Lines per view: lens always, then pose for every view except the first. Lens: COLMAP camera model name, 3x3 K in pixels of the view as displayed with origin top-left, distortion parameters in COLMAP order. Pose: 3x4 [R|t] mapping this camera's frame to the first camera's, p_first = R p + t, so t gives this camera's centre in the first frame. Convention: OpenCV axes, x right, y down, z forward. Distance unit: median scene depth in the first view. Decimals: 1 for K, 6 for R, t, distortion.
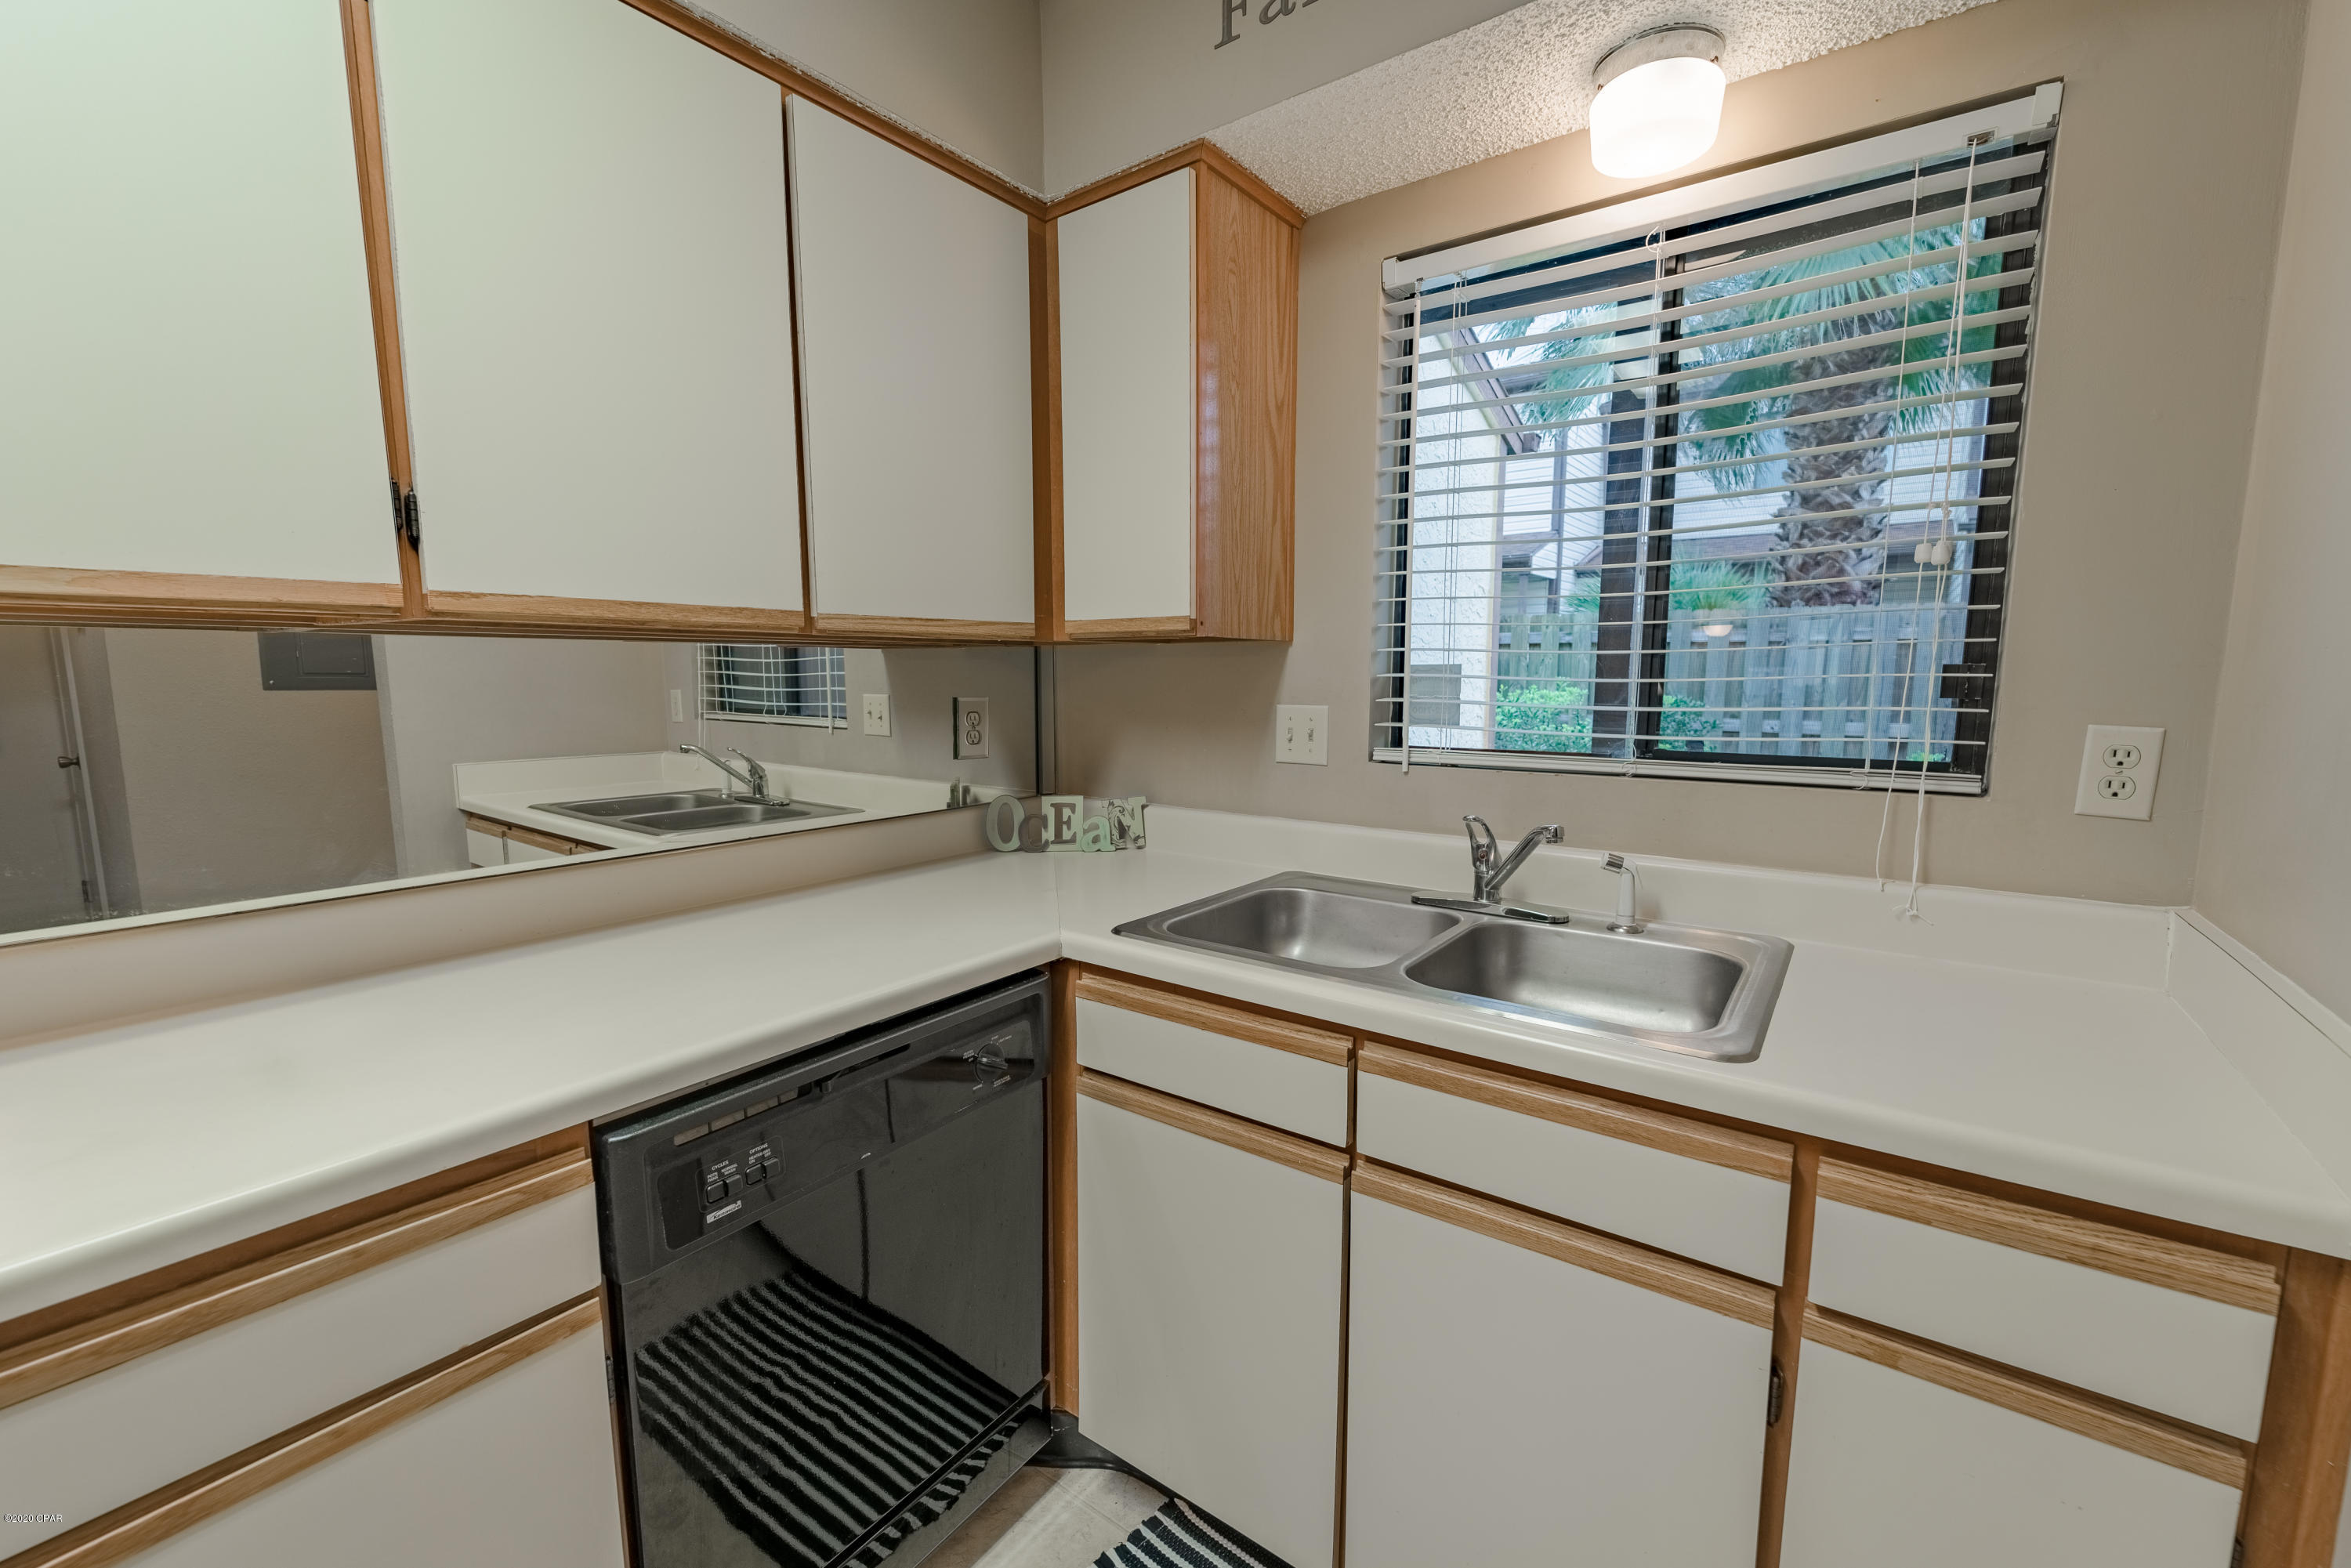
lens RADIAL K [[953.9, 0, 1189.1], [0, 953.9, 791.2], [0, 0, 1]] dist [0.000684, -0.000066]
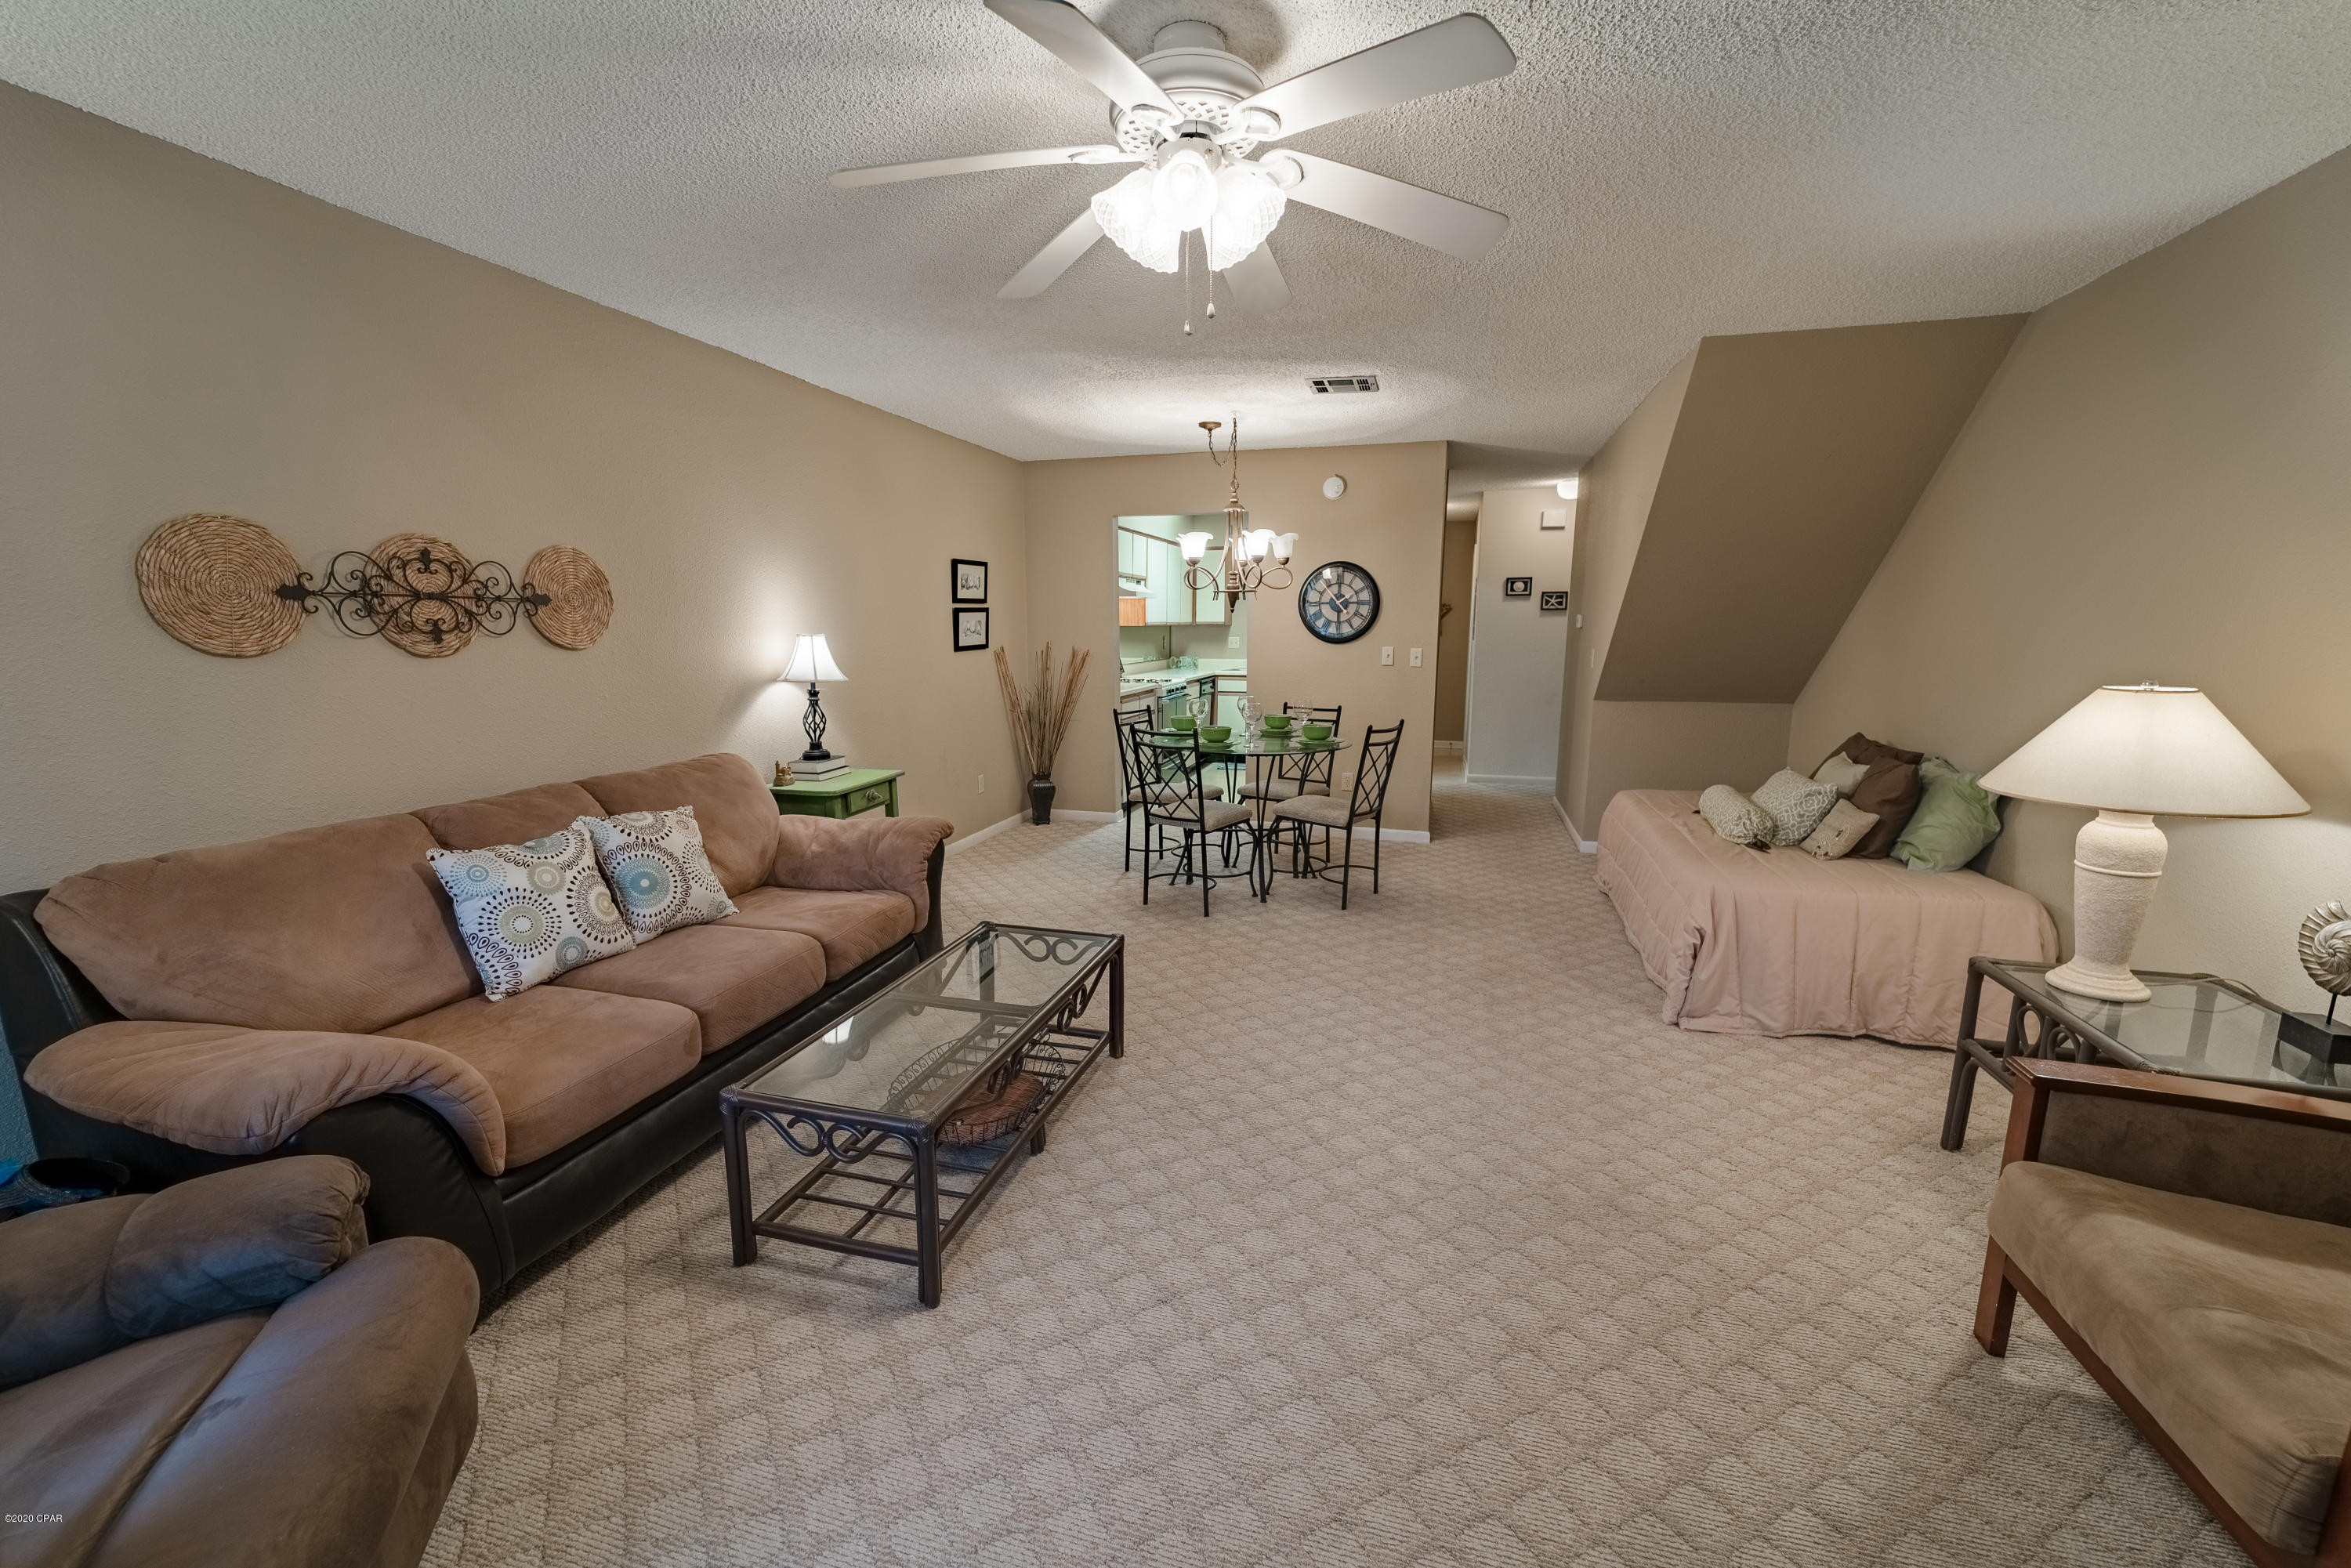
lens RADIAL K [[957.3, 0, 1165.0], [0, 957.3, 784.6], [0, 0, 1]] dist [0.000029, -0.000217]
pose [[0.939819, -0.058403, 0.336645, -2.404269], [0.043840, 0.997751, 0.050706, 0.512204], [-0.338849, -0.032895, 0.940266, -4.508623]]
